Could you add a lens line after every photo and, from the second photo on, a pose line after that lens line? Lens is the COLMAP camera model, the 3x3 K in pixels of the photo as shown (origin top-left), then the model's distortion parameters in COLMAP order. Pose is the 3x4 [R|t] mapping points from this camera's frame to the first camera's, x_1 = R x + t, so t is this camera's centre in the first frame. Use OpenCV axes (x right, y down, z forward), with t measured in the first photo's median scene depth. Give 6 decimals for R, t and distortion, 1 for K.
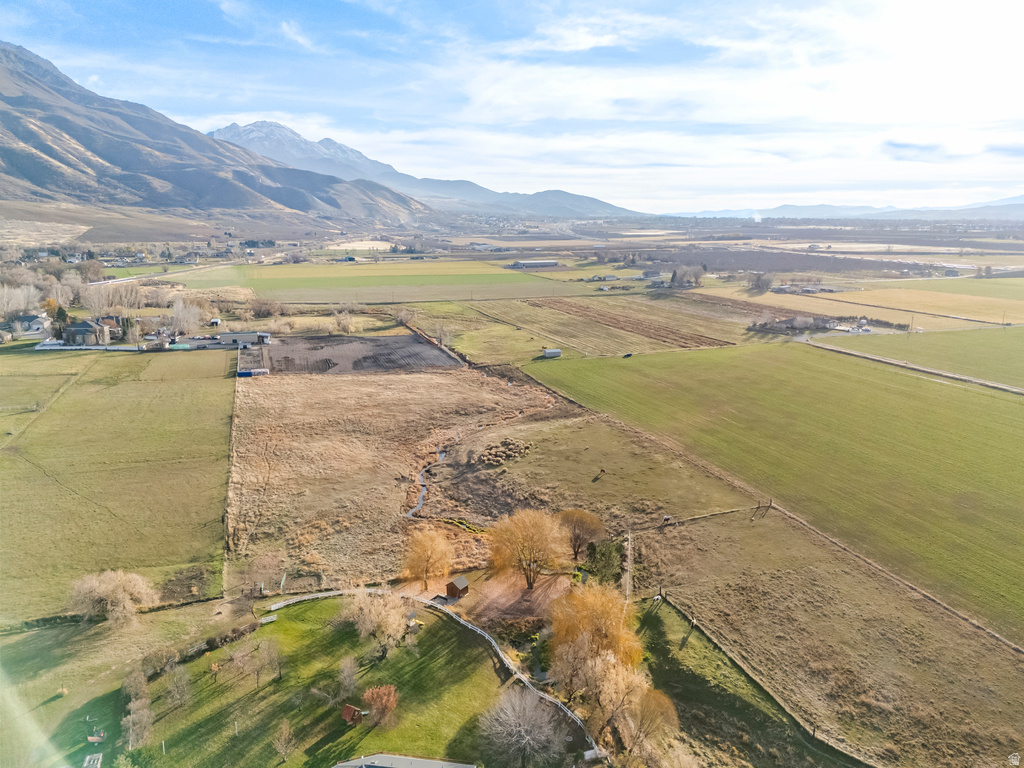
lens RADIAL K [[731.2, 0, 516.5], [0, 731.2, 410.6], [0, 0, 1]] dist [0.064630, -0.057466]
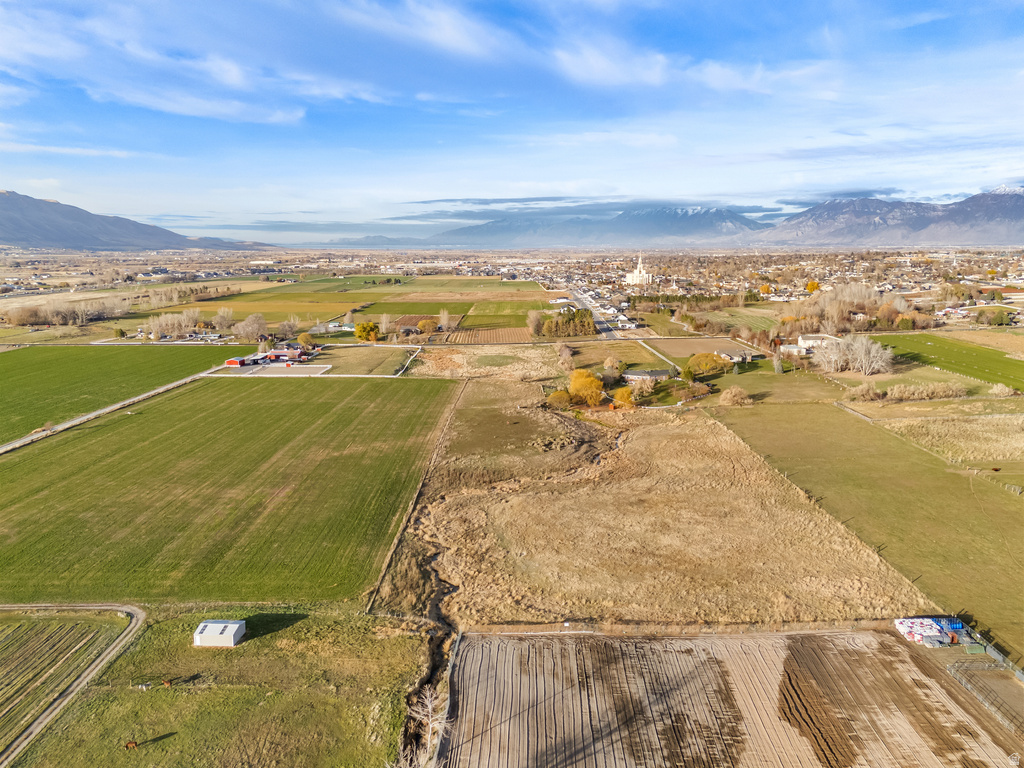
lens RADIAL K [[752.3, 0, 512.8], [0, 752.3, 377.0], [0, 0, 1]] dist [0.072069, -0.059415]
pose [[-0.941517, -0.048493, 0.333459, -0.064568], [0.094774, 0.911535, 0.400153, -0.099361], [-0.323364, 0.408354, -0.853629, 0.348316]]
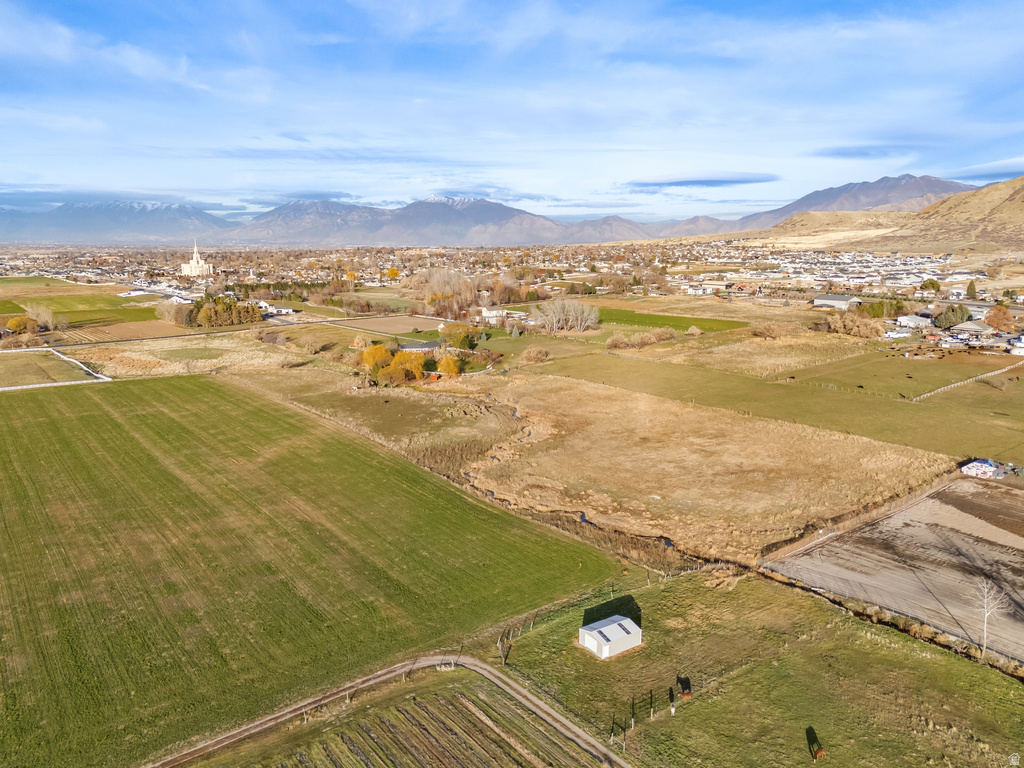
lens RADIAL K [[752.3, 0, 512.8], [0, 752.3, 377.0], [0, 0, 1]] dist [0.072069, -0.059415]
pose [[-0.948741, 0.065220, -0.309251, 0.049065], [-0.070938, 0.909569, 0.409454, -0.085785], [0.307989, 0.410404, -0.858319, 0.340628]]
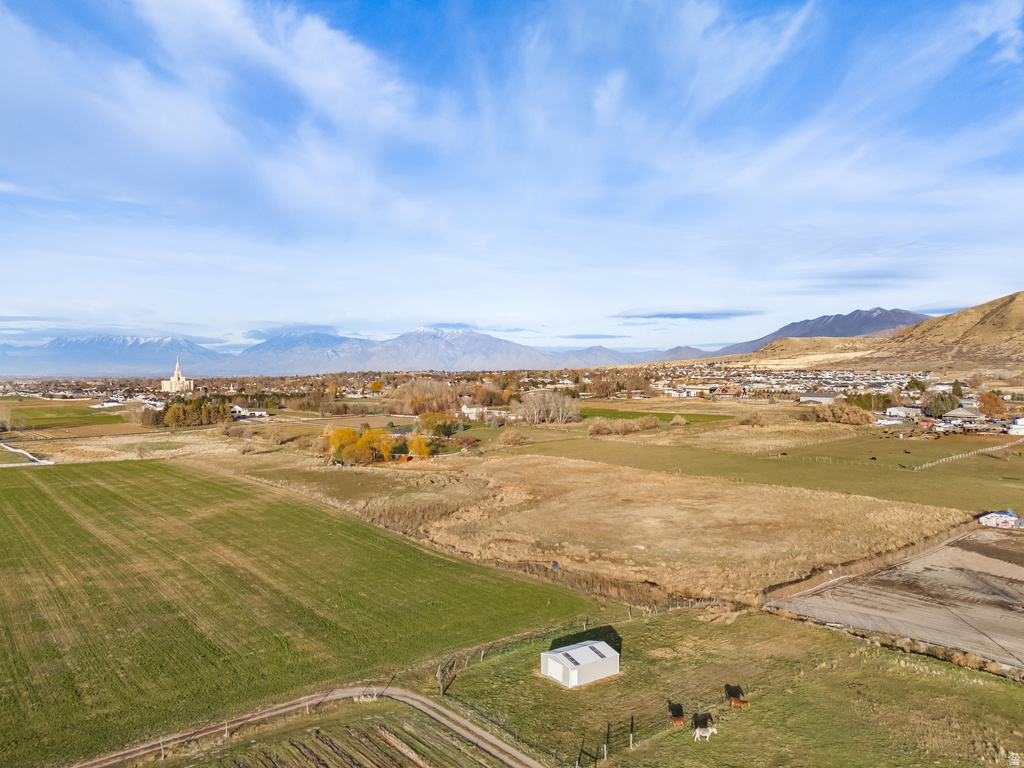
lens RADIAL K [[752.3, 0, 512.8], [0, 752.3, 377.0], [0, 0, 1]] dist [0.072069, -0.059415]
pose [[-0.943332, 0.015366, -0.331496, 0.041567], [-0.071432, 0.966109, 0.248055, -0.065282], [0.324073, 0.257677, -0.910263, 0.335557]]
